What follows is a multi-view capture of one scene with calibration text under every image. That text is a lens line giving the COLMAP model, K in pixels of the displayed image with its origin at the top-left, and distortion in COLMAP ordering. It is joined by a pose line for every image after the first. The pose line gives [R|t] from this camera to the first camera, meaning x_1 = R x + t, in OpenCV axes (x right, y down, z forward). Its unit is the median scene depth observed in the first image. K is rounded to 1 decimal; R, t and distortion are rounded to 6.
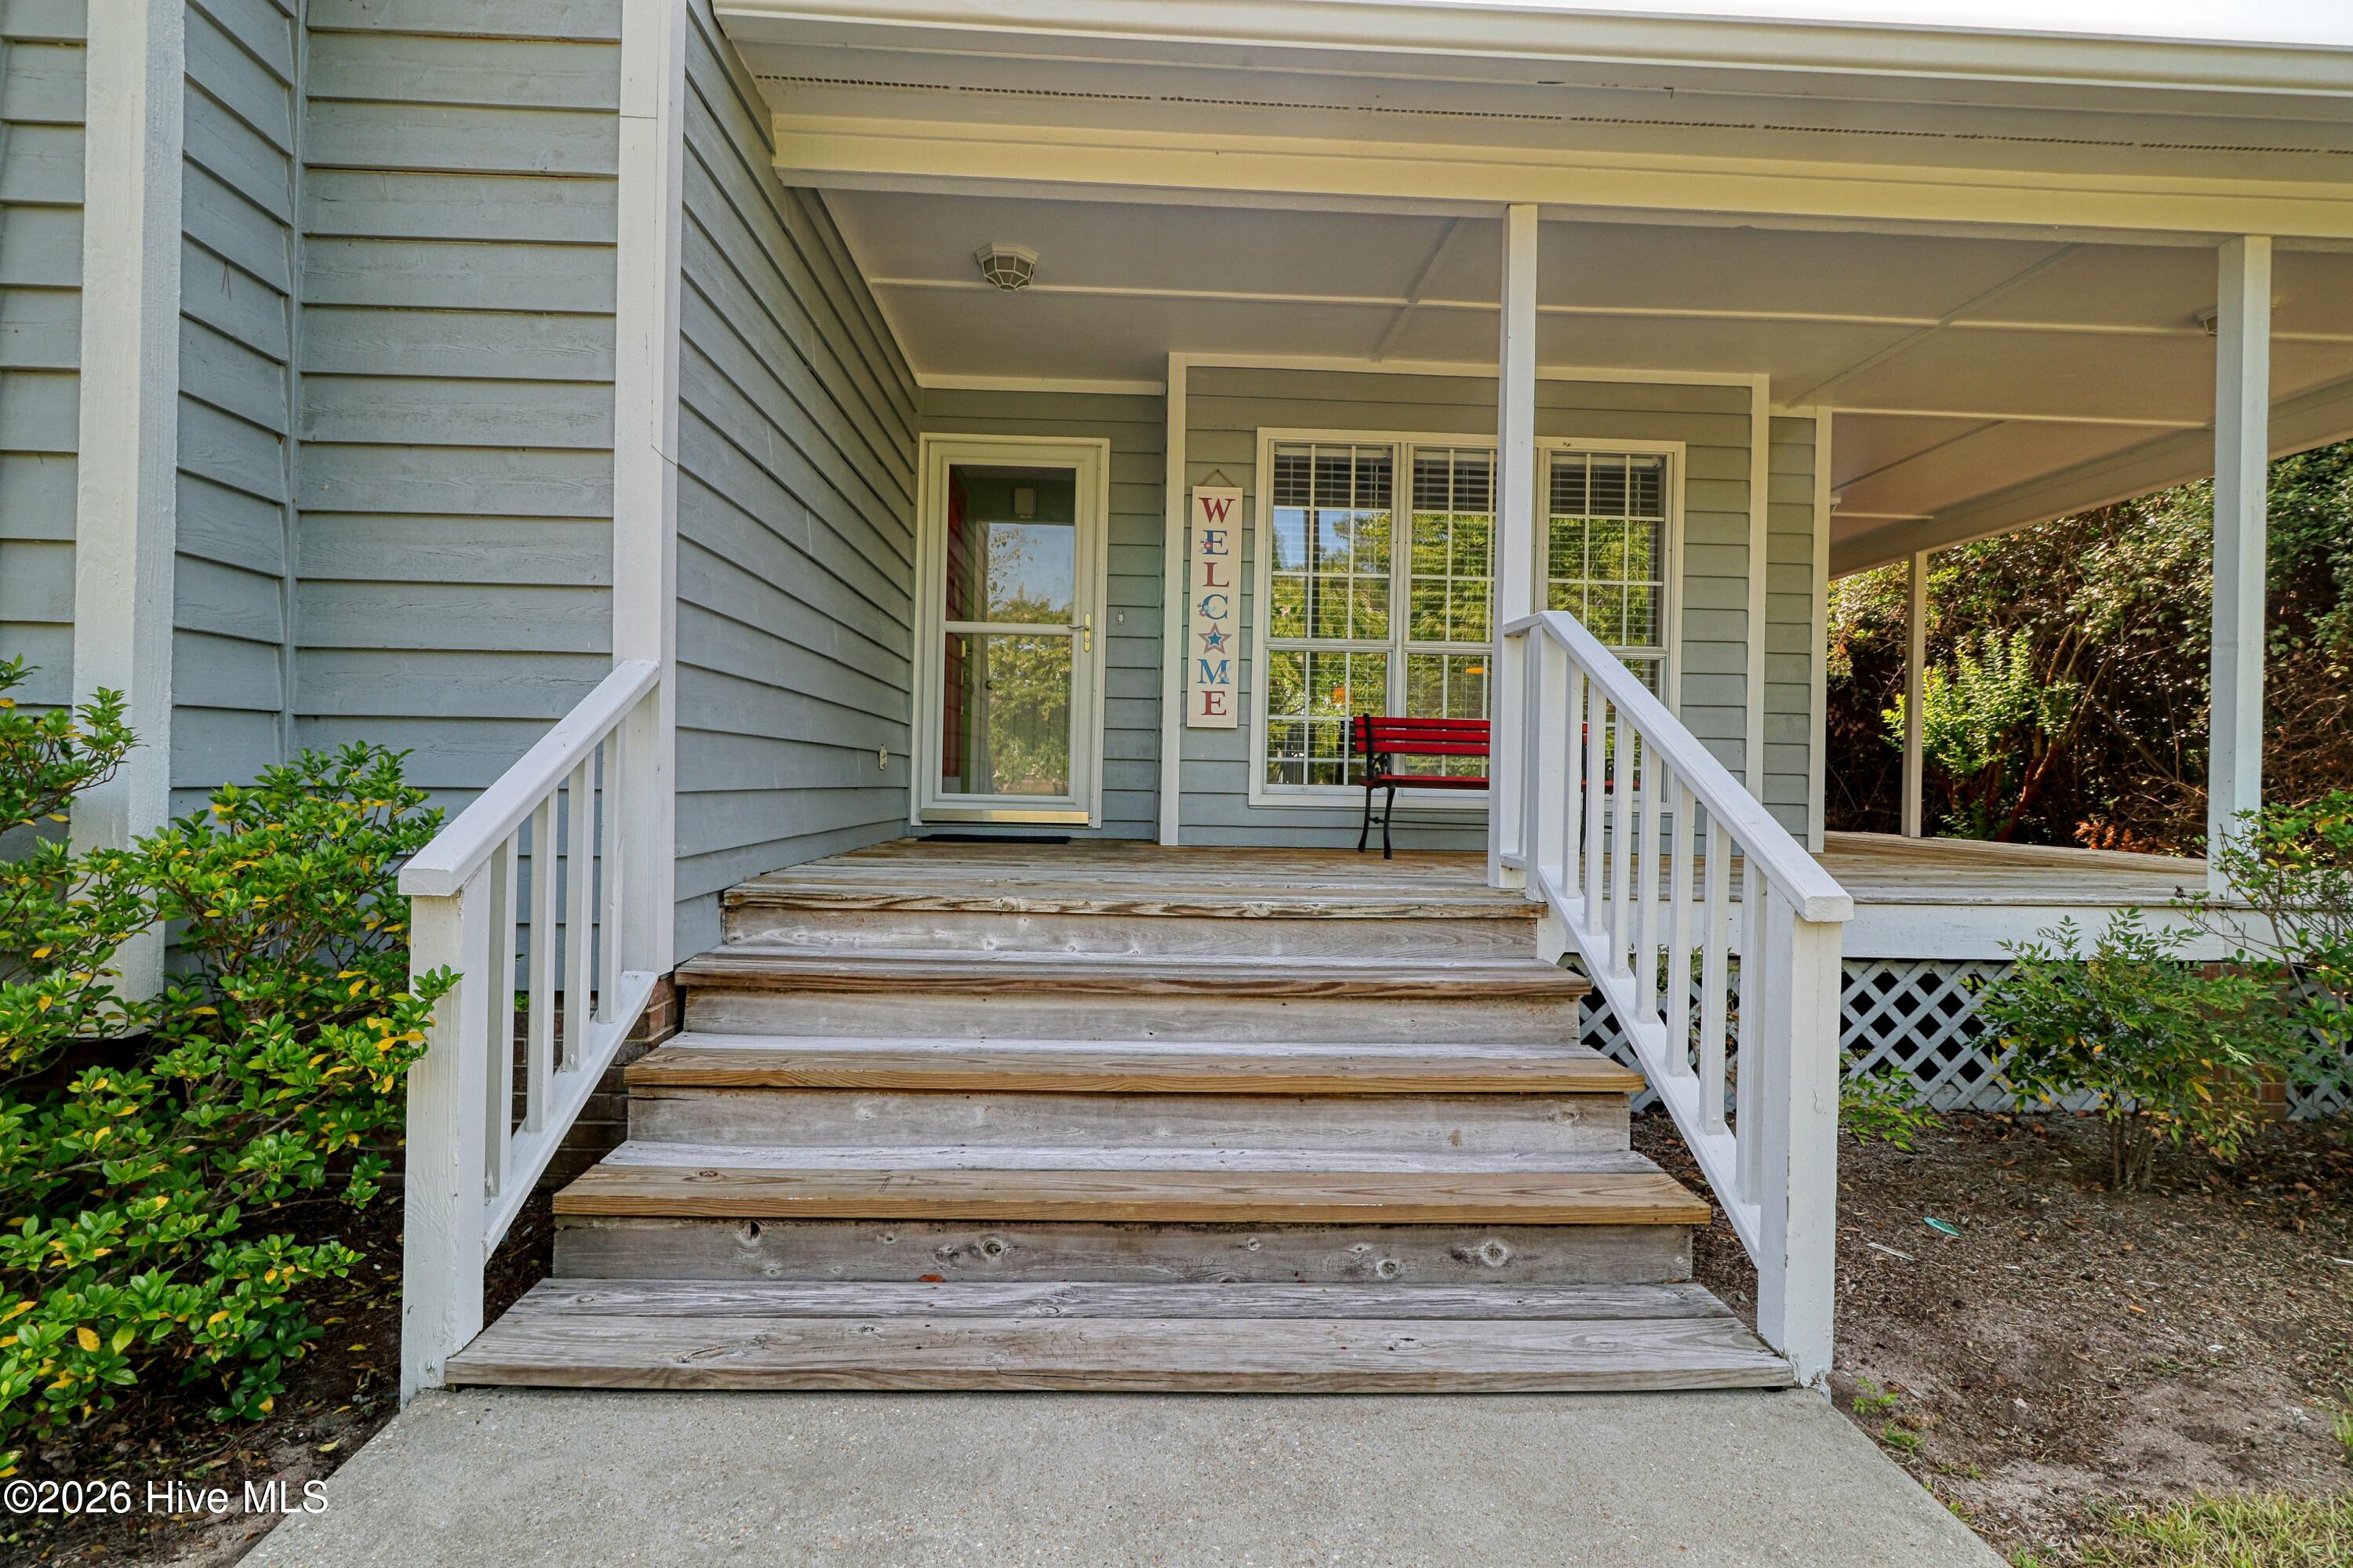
lens RADIAL K [[1086.2, 0, 1168.8], [0, 1086.2, 784.4], [0, 0, 1]] dist [-0.000520, -0.000597]
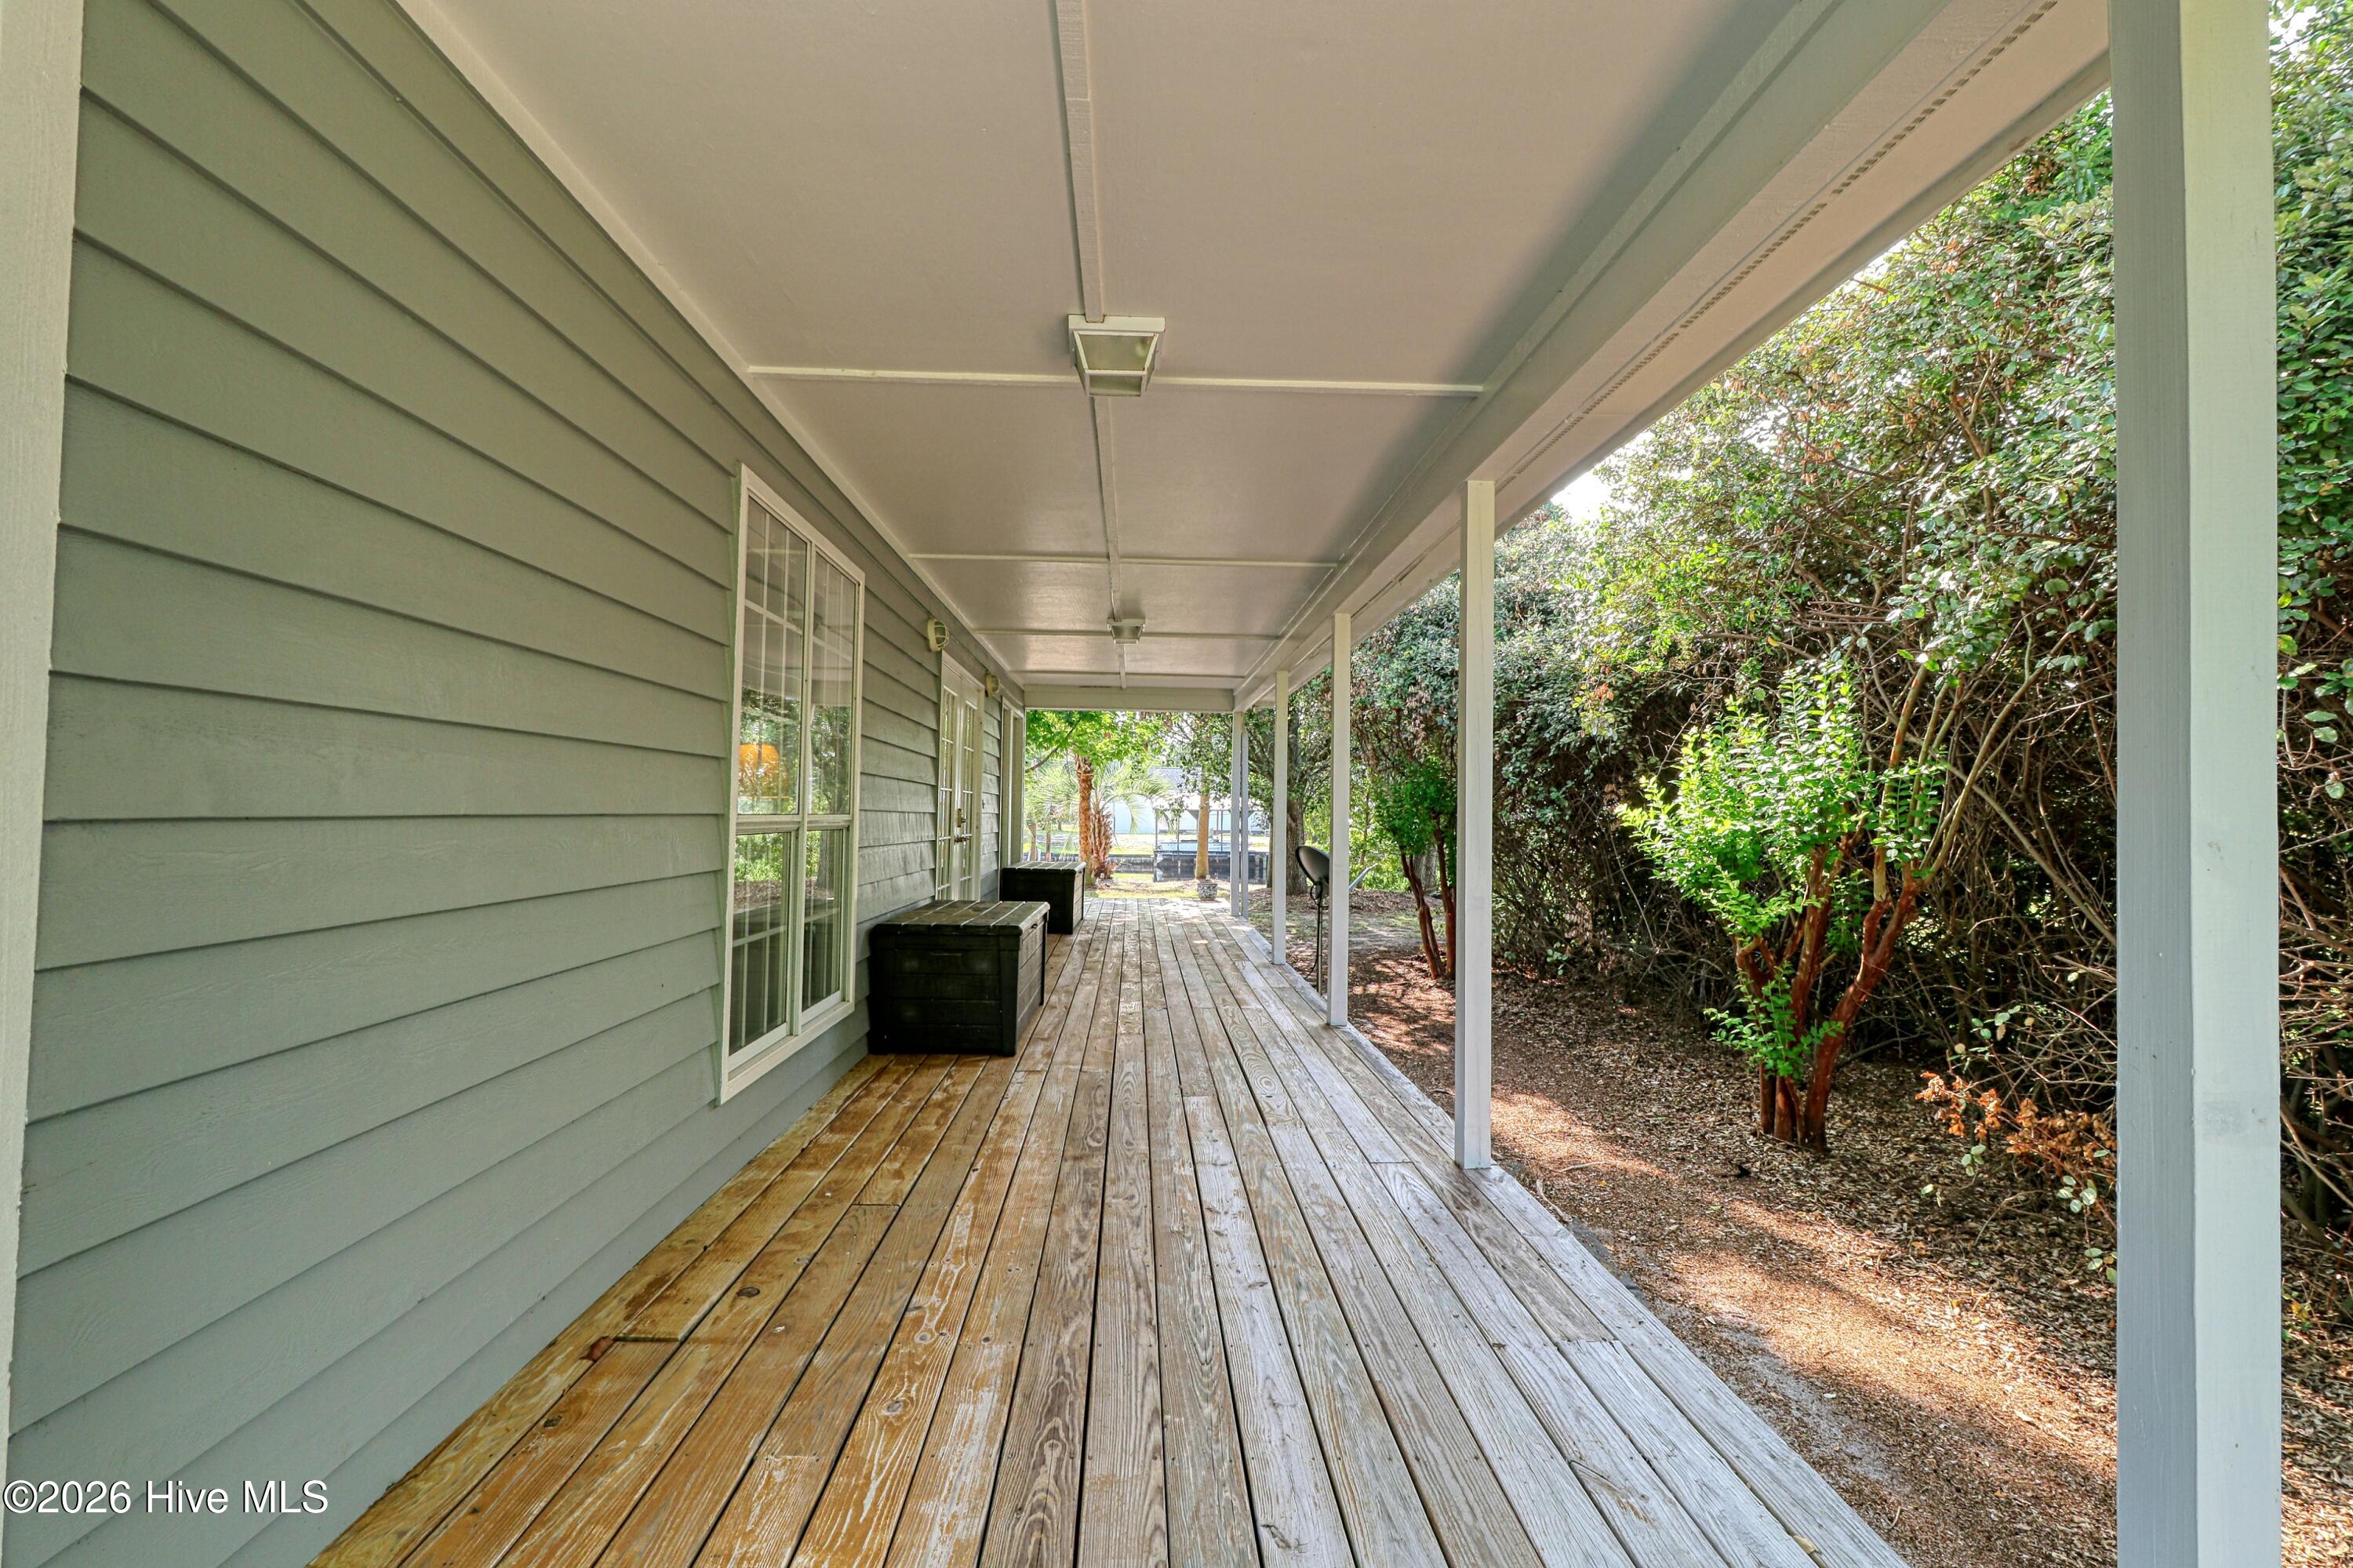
lens RADIAL K [[1086.2, 0, 1176.2], [0, 1086.2, 782.6], [0, 0, 1]] dist [-0.000520, -0.000597]
pose [[0.999770, -0.010684, -0.018618, 0.531297], [0.010161, 0.999557, -0.027959, -0.079857], [0.018909, 0.027764, 0.999436, 0.530163]]
